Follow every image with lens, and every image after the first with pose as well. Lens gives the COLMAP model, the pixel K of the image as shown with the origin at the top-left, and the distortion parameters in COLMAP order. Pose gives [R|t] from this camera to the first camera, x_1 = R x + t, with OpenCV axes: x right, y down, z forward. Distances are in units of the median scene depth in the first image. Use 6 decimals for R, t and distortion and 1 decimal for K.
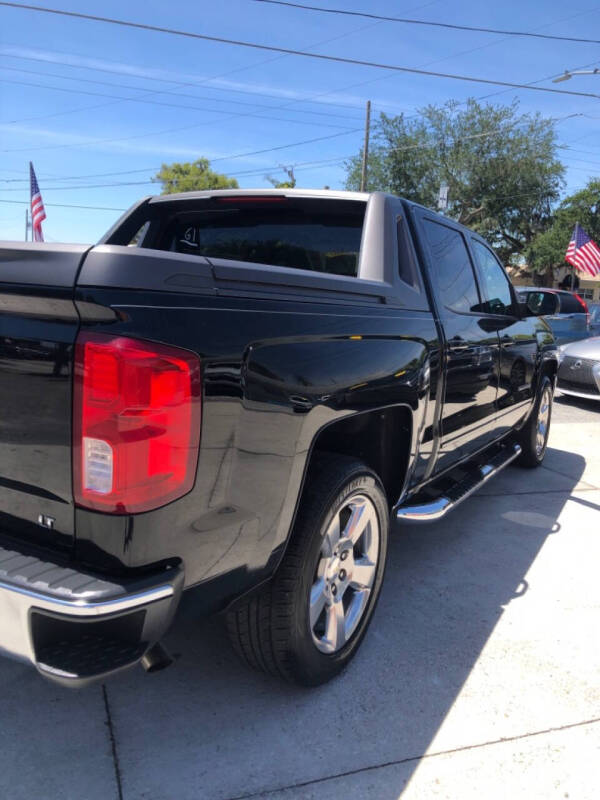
lens RADIAL K [[642.5, 0, 307.5], [0, 642.5, 396.8], [0, 0, 1]] dist [0.004088, 0.007080]
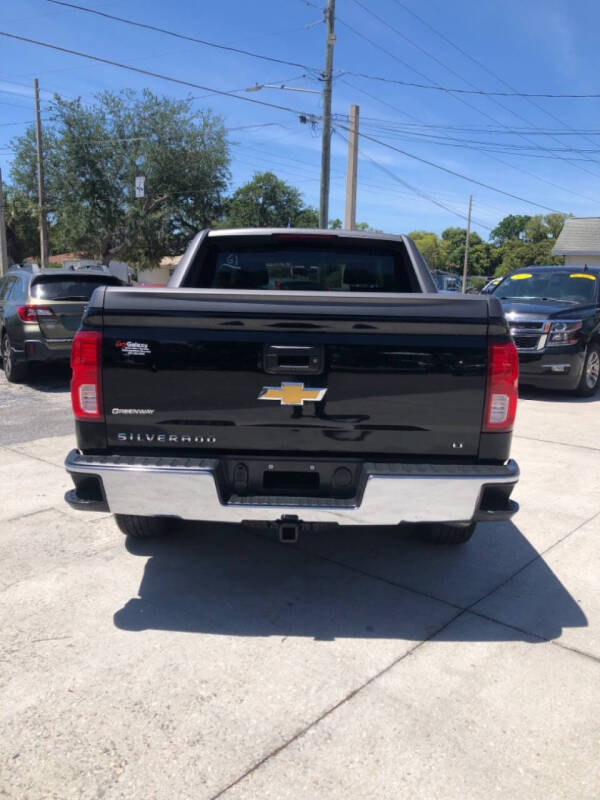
lens RADIAL K [[642.5, 0, 307.5], [0, 642.5, 396.8], [0, 0, 1]] dist [0.004088, 0.007080]
pose [[0.871096, -0.121469, 0.475855, -0.067816], [0.109747, 0.992574, 0.052467, -0.003650], [-0.478694, 0.006520, 0.877958, -0.016685]]
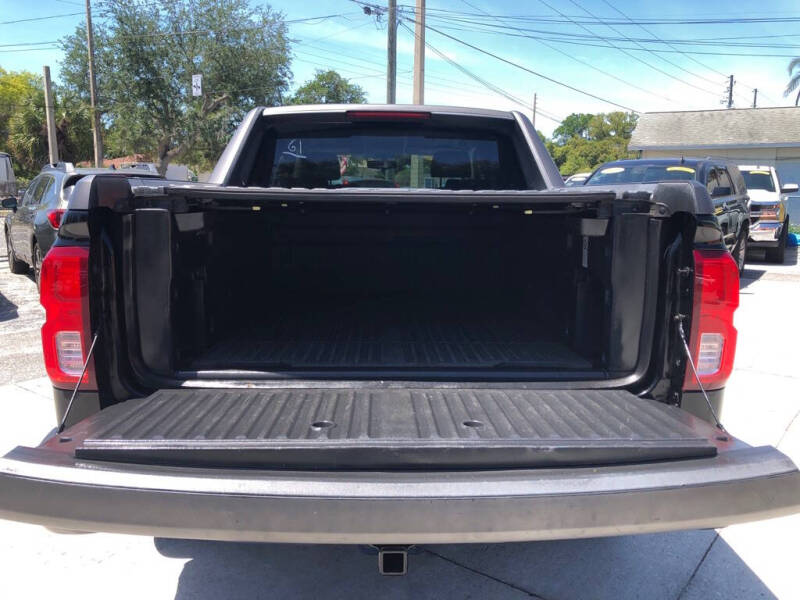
lens RADIAL K [[642.5, 0, 399.4], [0, 642.5, 297.9], [0, 0, 1]] dist [0.004088, 0.007080]
pose [[0.848983, -0.139312, 0.509726, -0.057387], [0.128032, 0.990110, 0.057359, -0.005988], [-0.512675, 0.016564, 0.858423, 0.008323]]
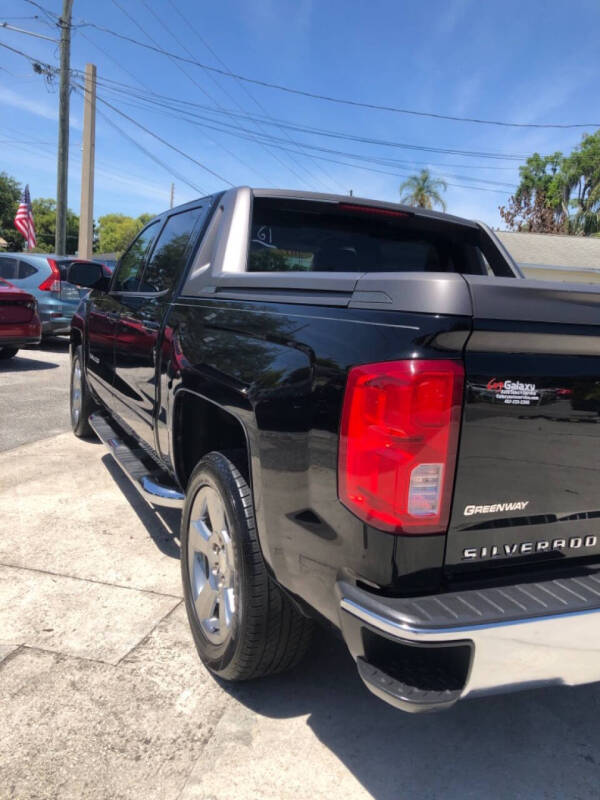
lens RADIAL K [[642.5, 0, 307.5], [0, 642.5, 396.8], [0, 0, 1]] dist [0.004088, 0.007080]
pose [[0.557029, -0.154552, 0.815985, -0.088939], [0.097711, 0.987904, 0.120413, -0.013293], [-0.824725, 0.012657, 0.565393, 0.045885]]
